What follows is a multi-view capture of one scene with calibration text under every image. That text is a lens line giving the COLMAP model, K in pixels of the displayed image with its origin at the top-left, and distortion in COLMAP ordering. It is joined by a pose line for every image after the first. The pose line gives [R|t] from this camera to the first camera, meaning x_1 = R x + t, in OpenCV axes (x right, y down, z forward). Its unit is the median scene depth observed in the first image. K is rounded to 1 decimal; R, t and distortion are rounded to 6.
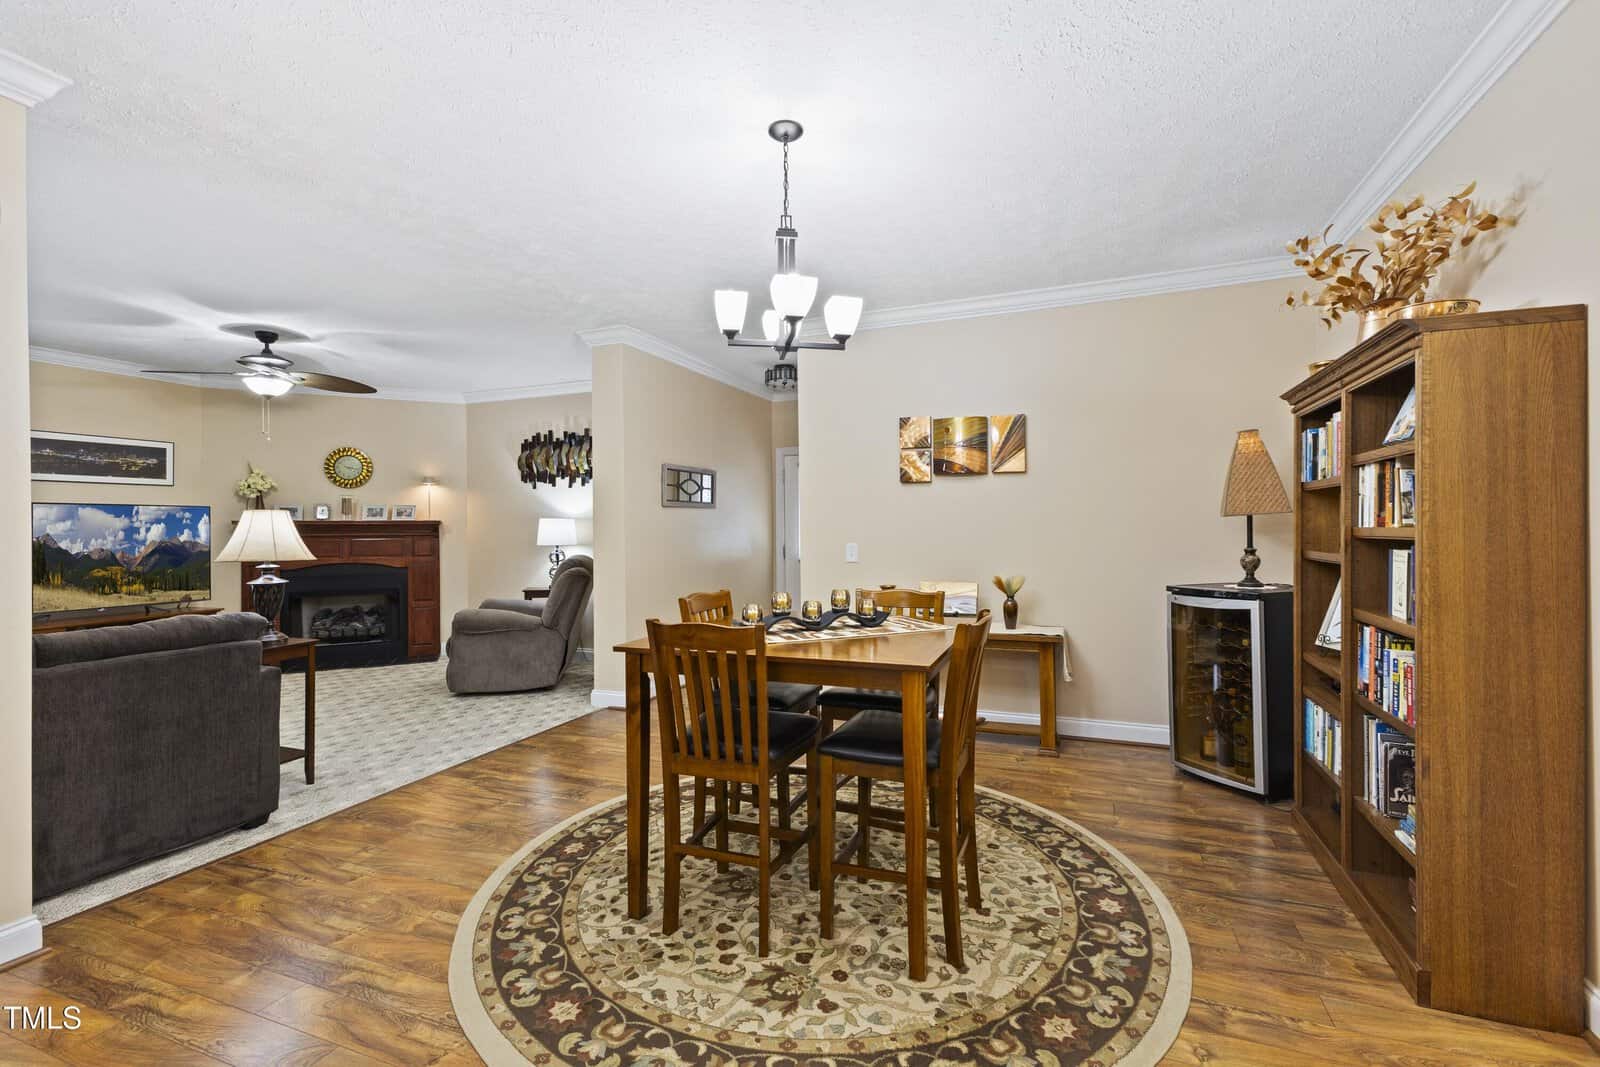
lens RADIAL K [[683.2, 0, 705.4], [0, 683.2, 524.5], [0, 0, 1]] dist [0.003009, 0.000244]
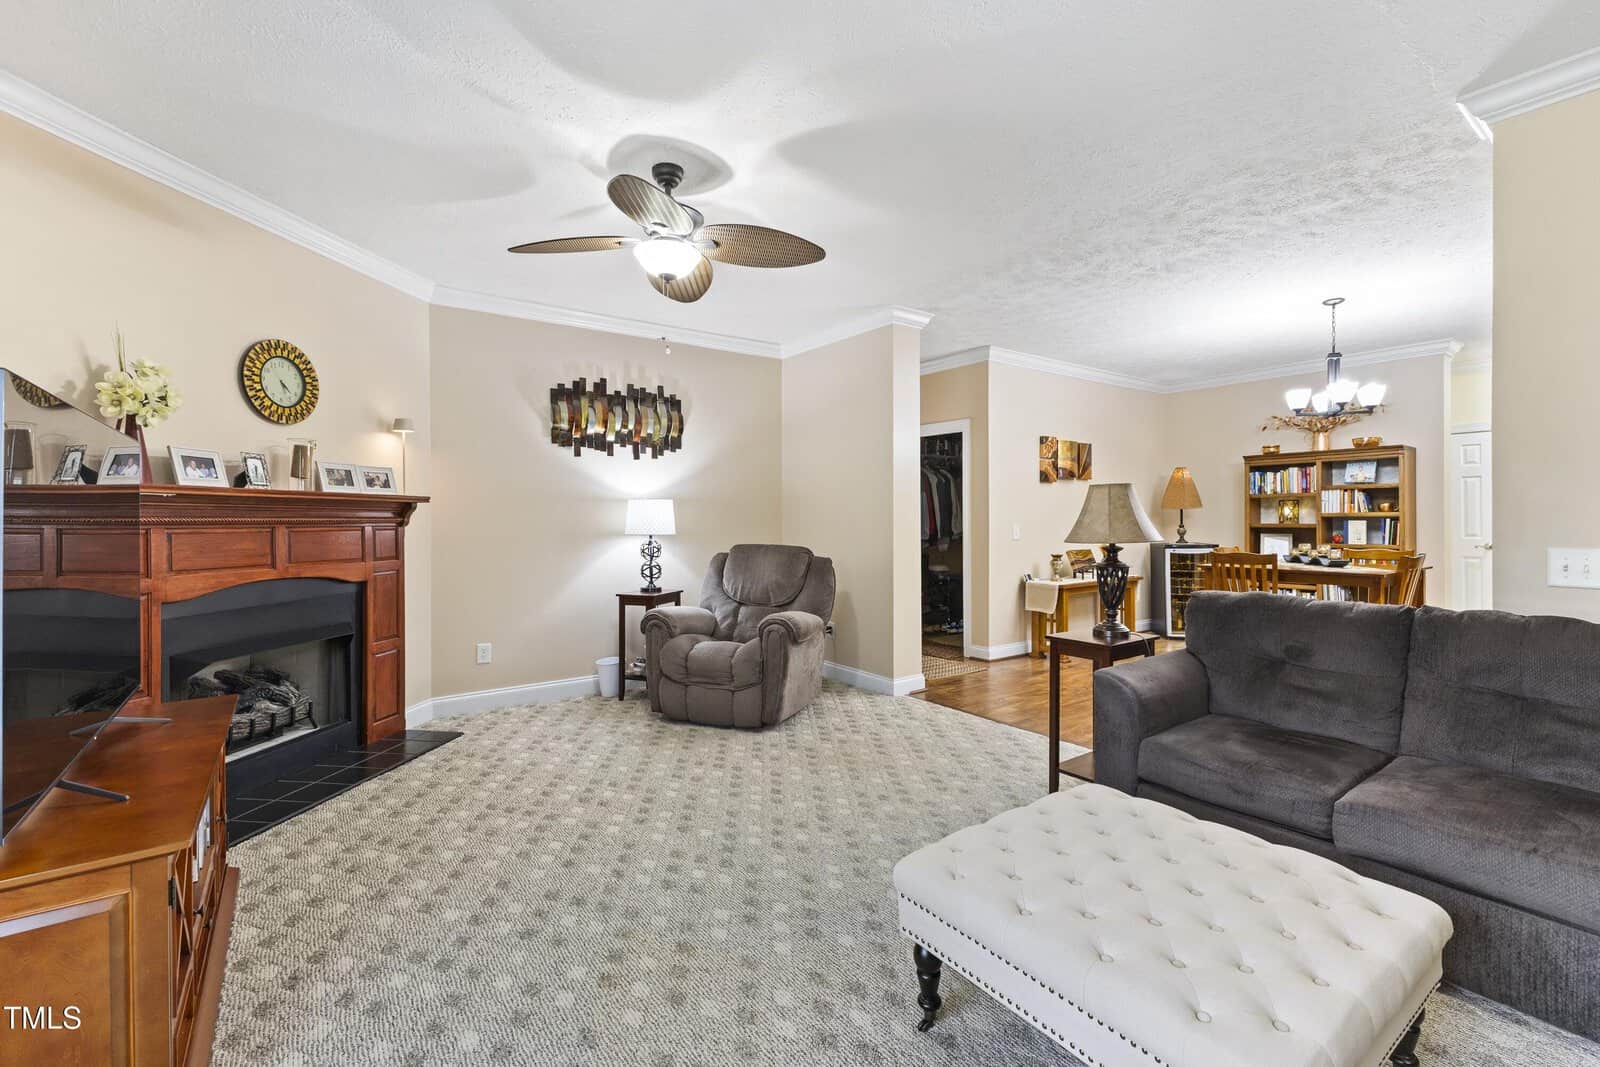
lens RADIAL K [[683.2, 0, 844.0], [0, 683.2, 525.7], [0, 0, 1]] dist [0.003009, 0.000244]
pose [[0.520270, -0.004261, 0.853991, -0.733226], [-0.004237, 0.999962, 0.007571, 0.013741], [-0.853991, -0.007558, 0.520233, 0.404384]]
